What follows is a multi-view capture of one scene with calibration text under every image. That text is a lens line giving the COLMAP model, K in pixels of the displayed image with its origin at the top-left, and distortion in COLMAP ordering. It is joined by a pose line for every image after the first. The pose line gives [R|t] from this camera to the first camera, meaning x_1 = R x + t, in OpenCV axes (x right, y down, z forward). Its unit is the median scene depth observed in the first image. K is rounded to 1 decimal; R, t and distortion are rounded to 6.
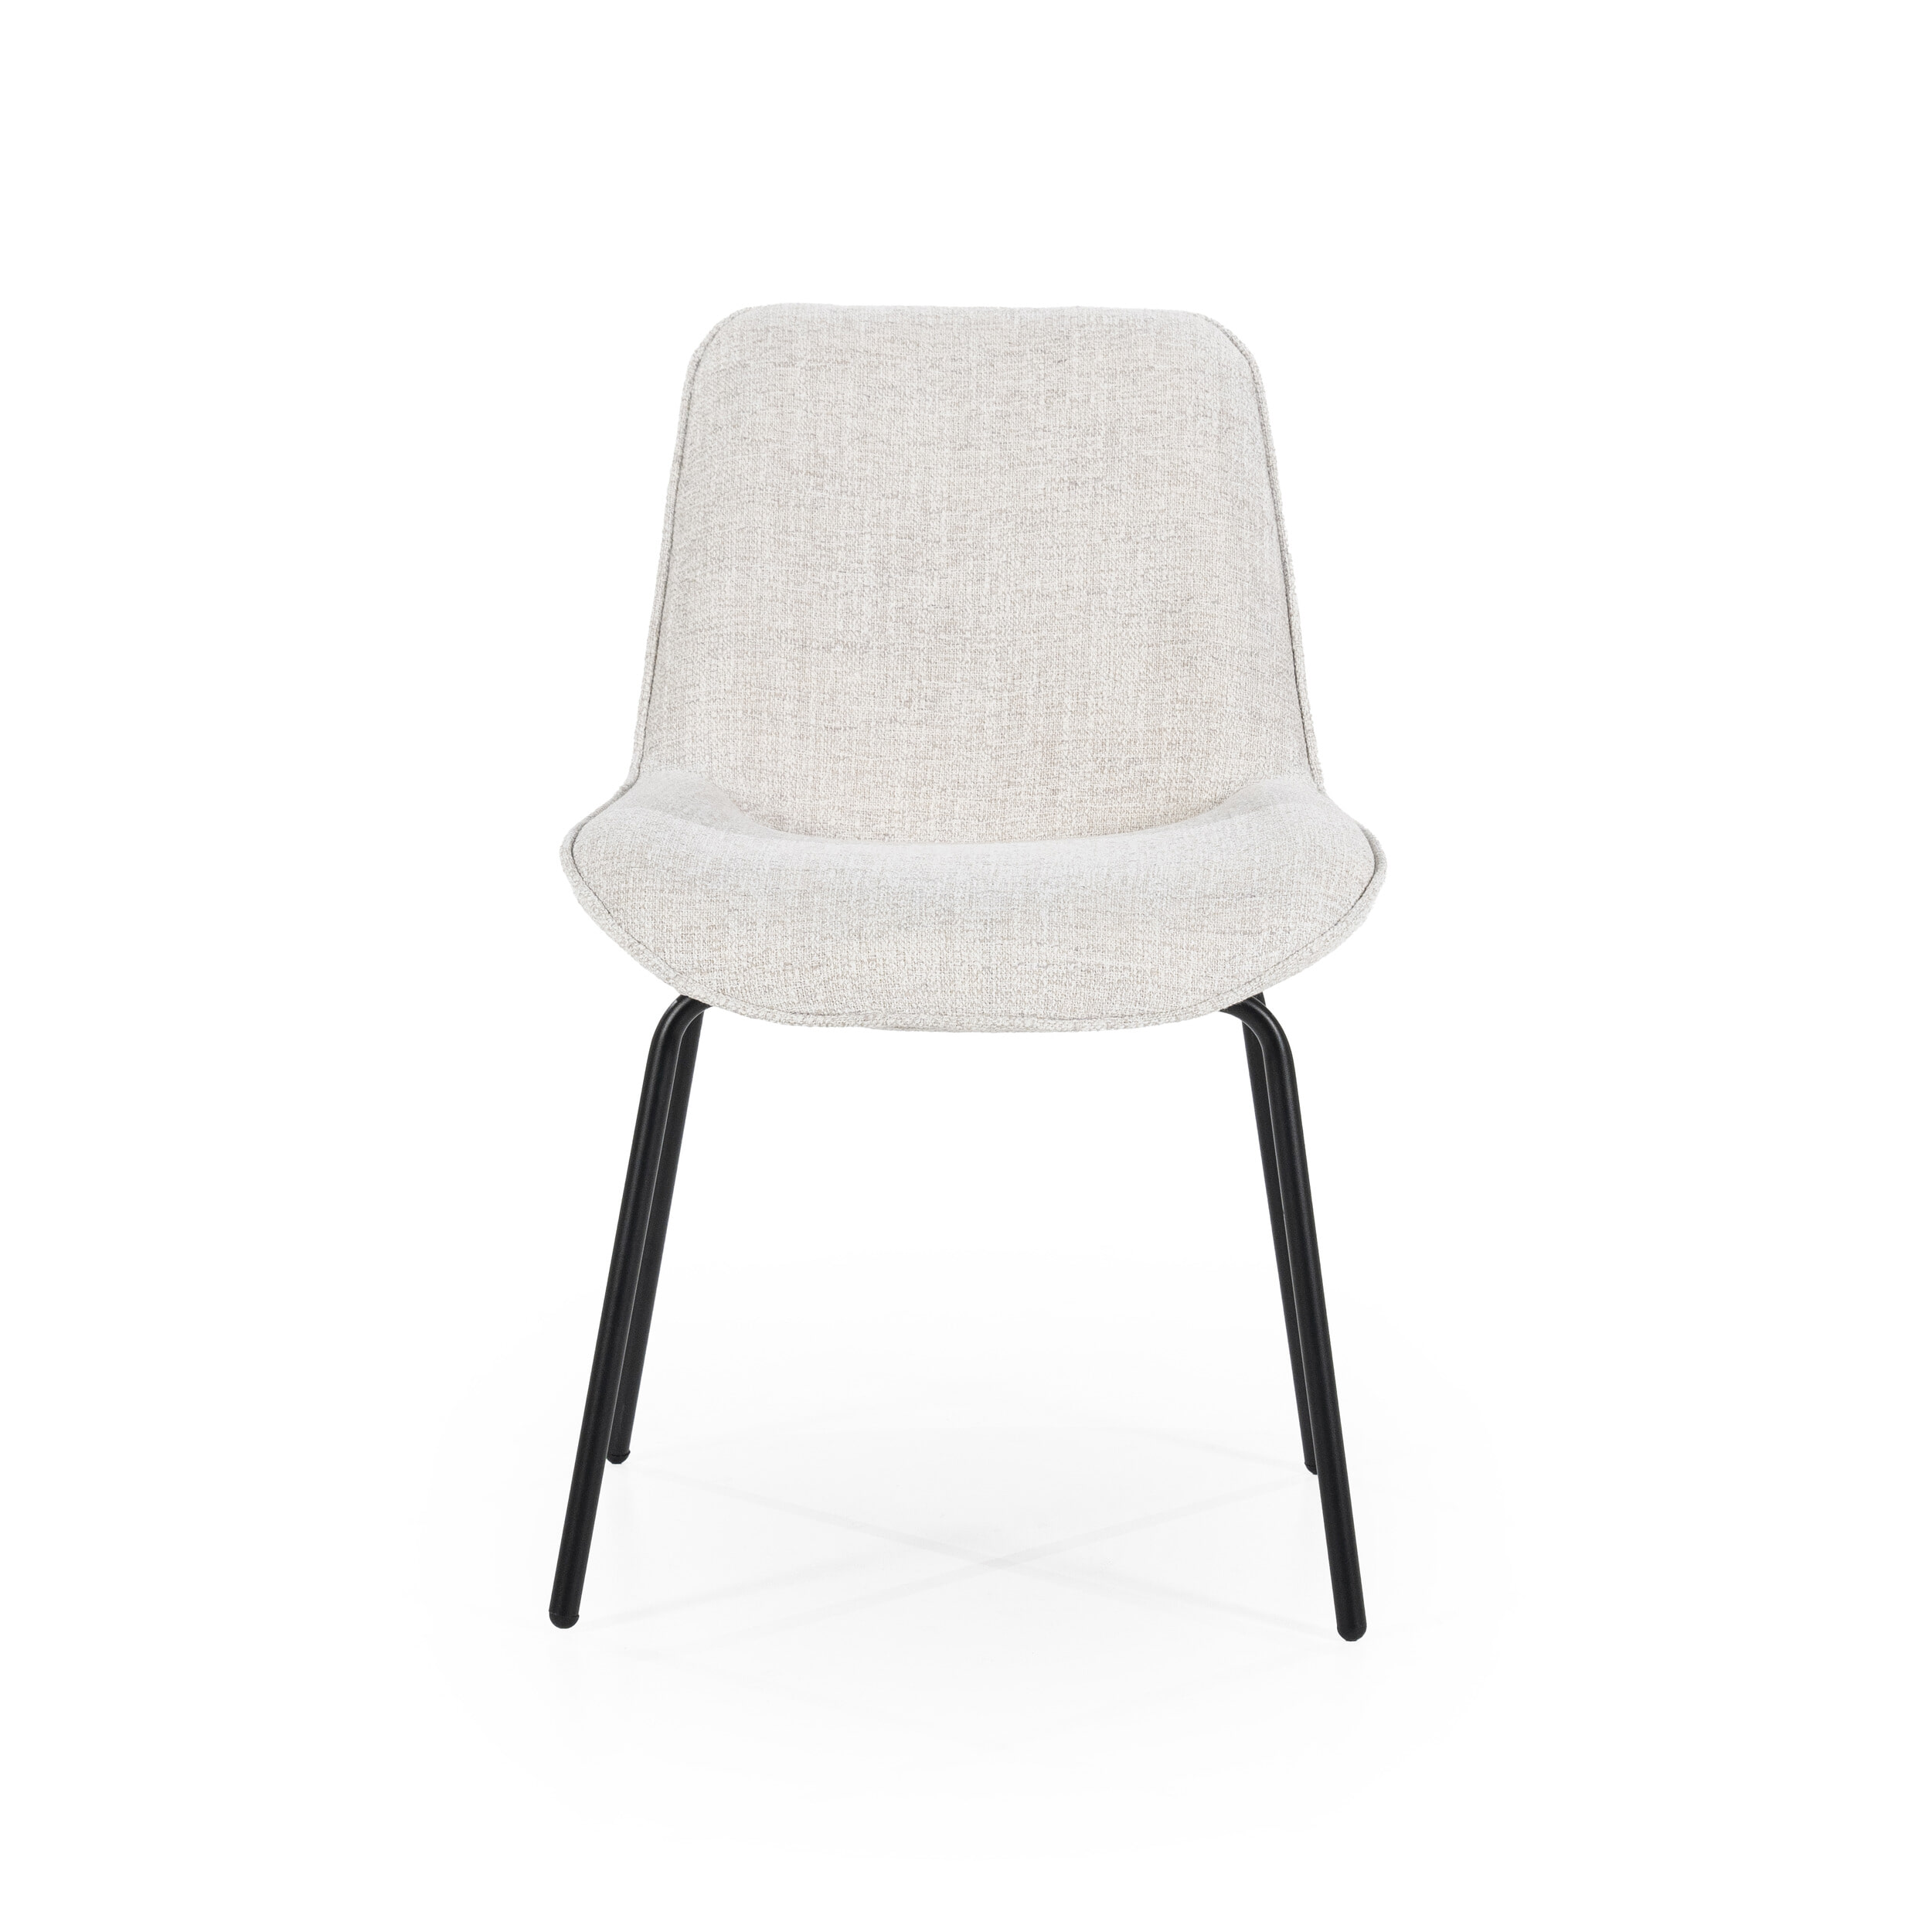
lens RADIAL K [[5393.3, 0, 962.4], [0, 5393.3, 955.4], [0, 0, 1]] dist [0.442361, 0.000000]
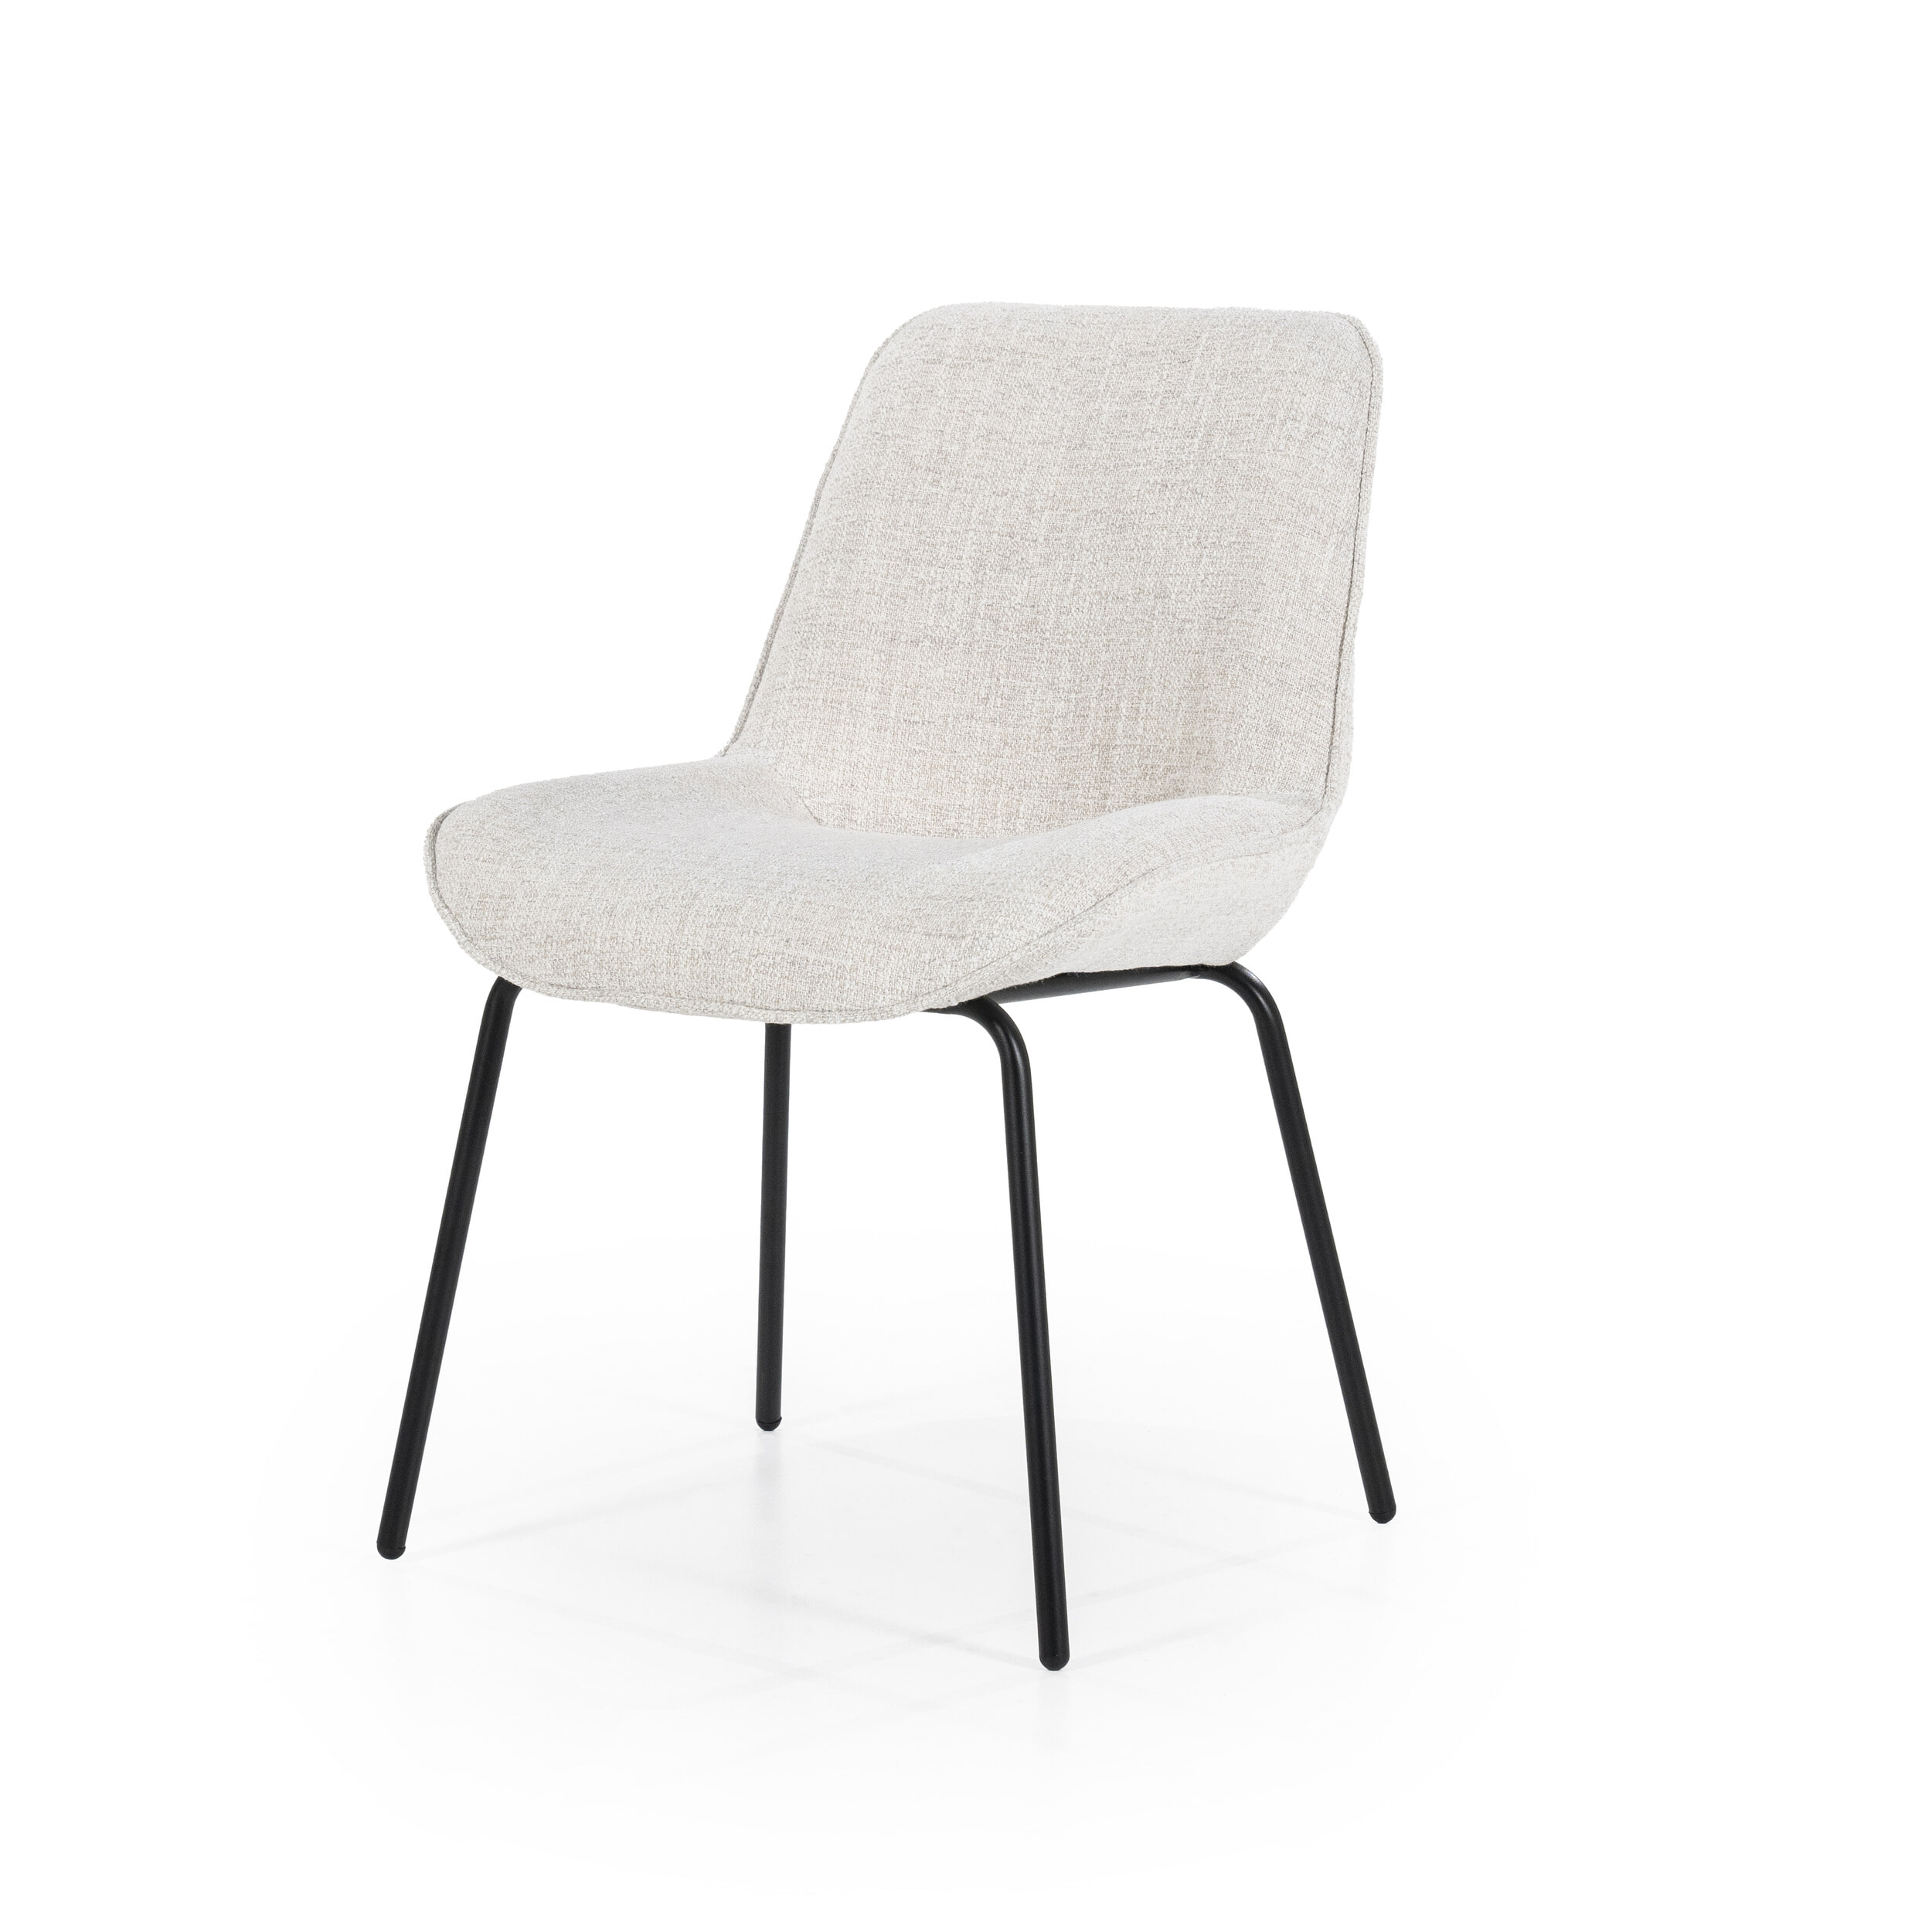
lens RADIAL K [[5393.3, 0, 970.5], [0, 5393.3, 969.8], [0, 0, 1]] dist [0.442361, 0.000000]
pose [[0.867469, 0.069403, -0.492627, 0.485423], [-0.070990, 0.997357, 0.015504, -0.012219], [0.492401, 0.021522, 0.870102, 0.128192]]
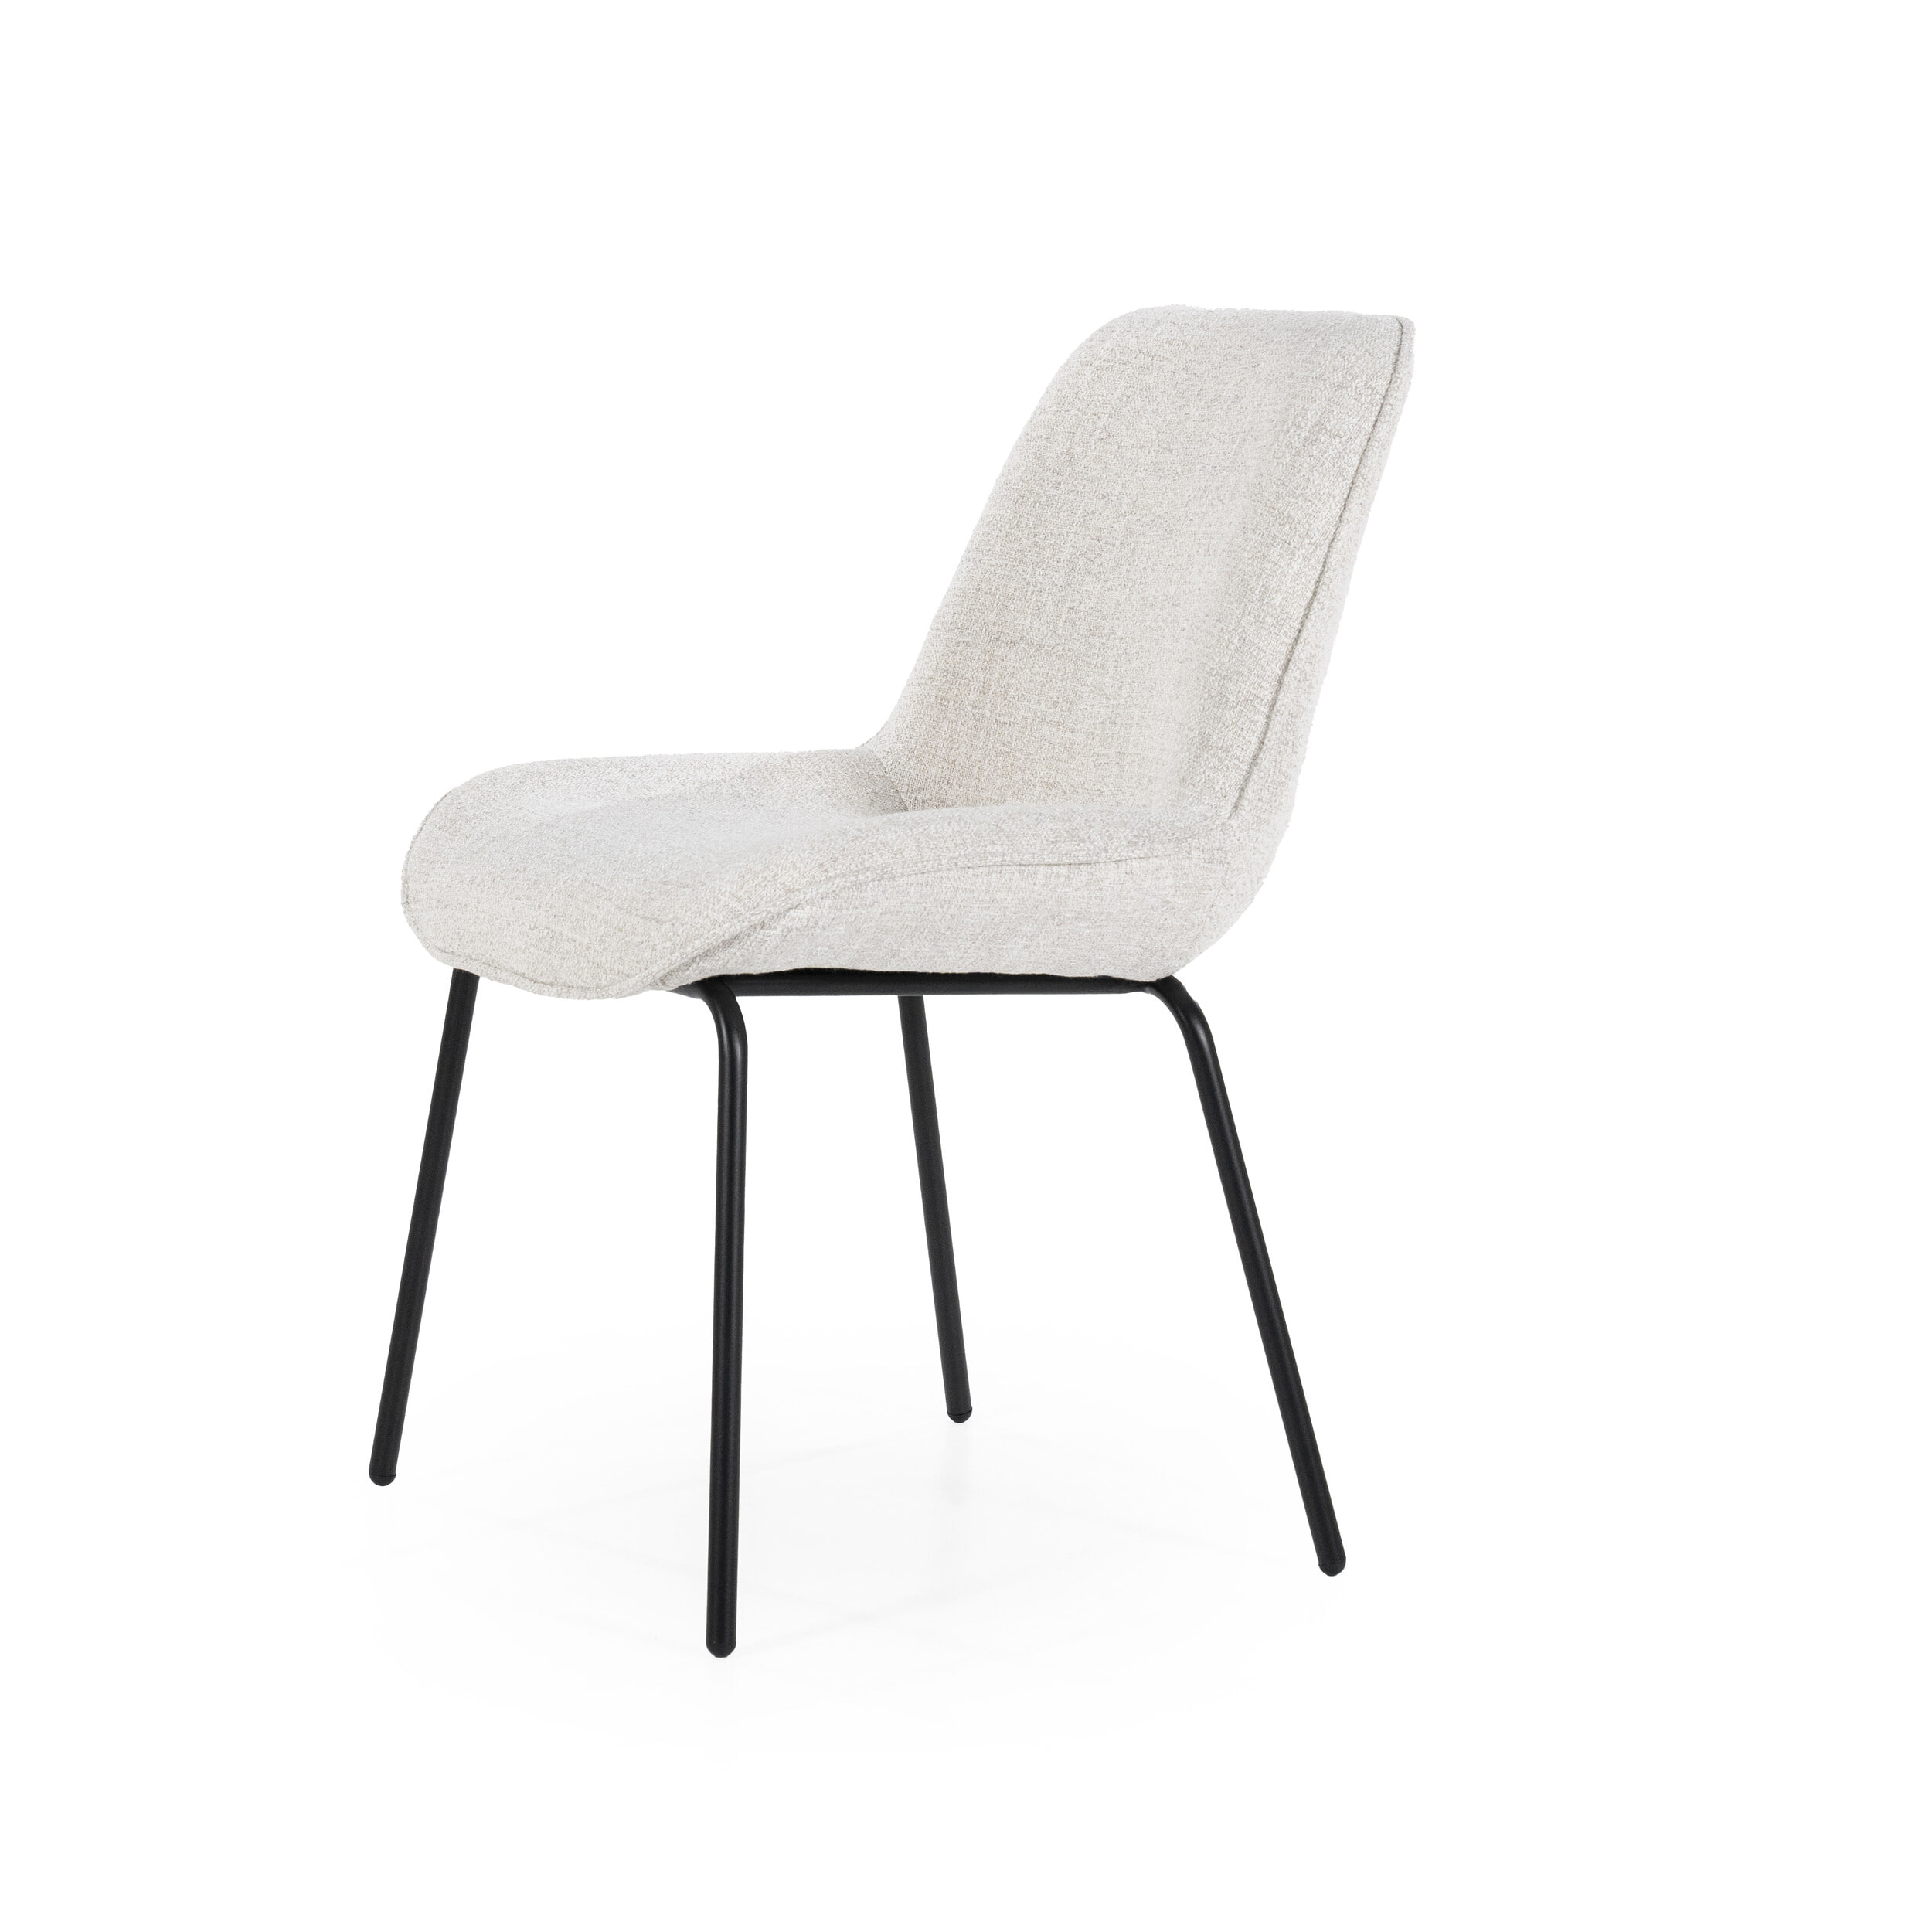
lens RADIAL K [[5393.3, 0, 970.9], [0, 5393.3, 968.8], [0, 0, 1]] dist [0.442361, 0.000000]
pose [[0.504915, 0.116325, -0.855295, 0.840953], [-0.126238, 0.990175, 0.060146, -0.056356], [0.853888, 0.077602, 0.514639, 0.478845]]
